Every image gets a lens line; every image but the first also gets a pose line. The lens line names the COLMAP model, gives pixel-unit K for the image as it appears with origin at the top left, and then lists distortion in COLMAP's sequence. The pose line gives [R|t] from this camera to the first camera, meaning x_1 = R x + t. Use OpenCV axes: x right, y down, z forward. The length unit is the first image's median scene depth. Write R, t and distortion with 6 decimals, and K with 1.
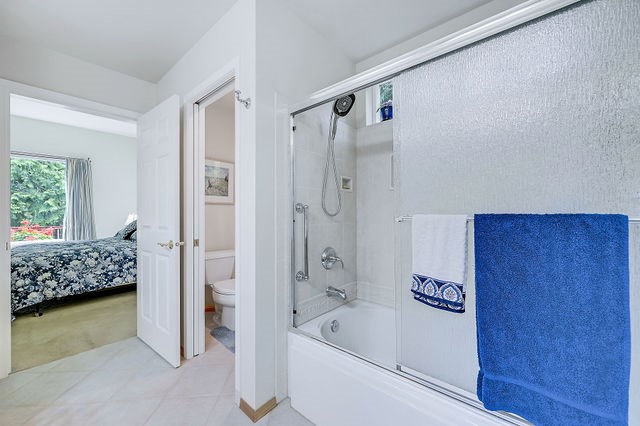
lens RADIAL K [[260.7, 0, 312.9], [0, 260.7, 212.6], [0, 0, 1]] dist [0.000206, -0.000034]
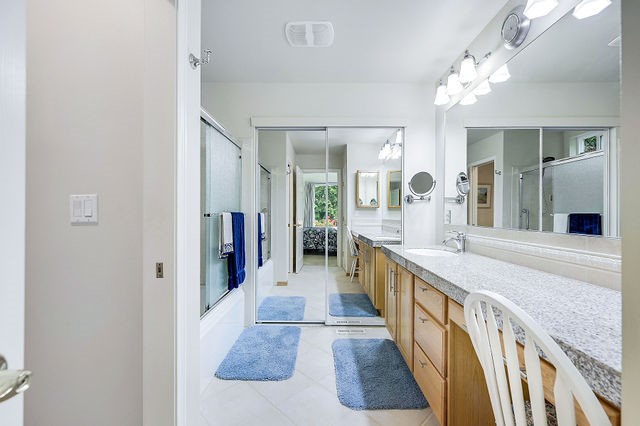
lens RADIAL K [[260.7, 0, 312.9], [0, 260.7, 212.6], [0, 0, 1]] dist [0.000206, -0.000034]
pose [[0.645929, 0.002472, -0.763394, 0.547092], [-0.004675, 0.999989, -0.000718, 0.010570], [0.763384, 0.004033, 0.645933, -2.157600]]
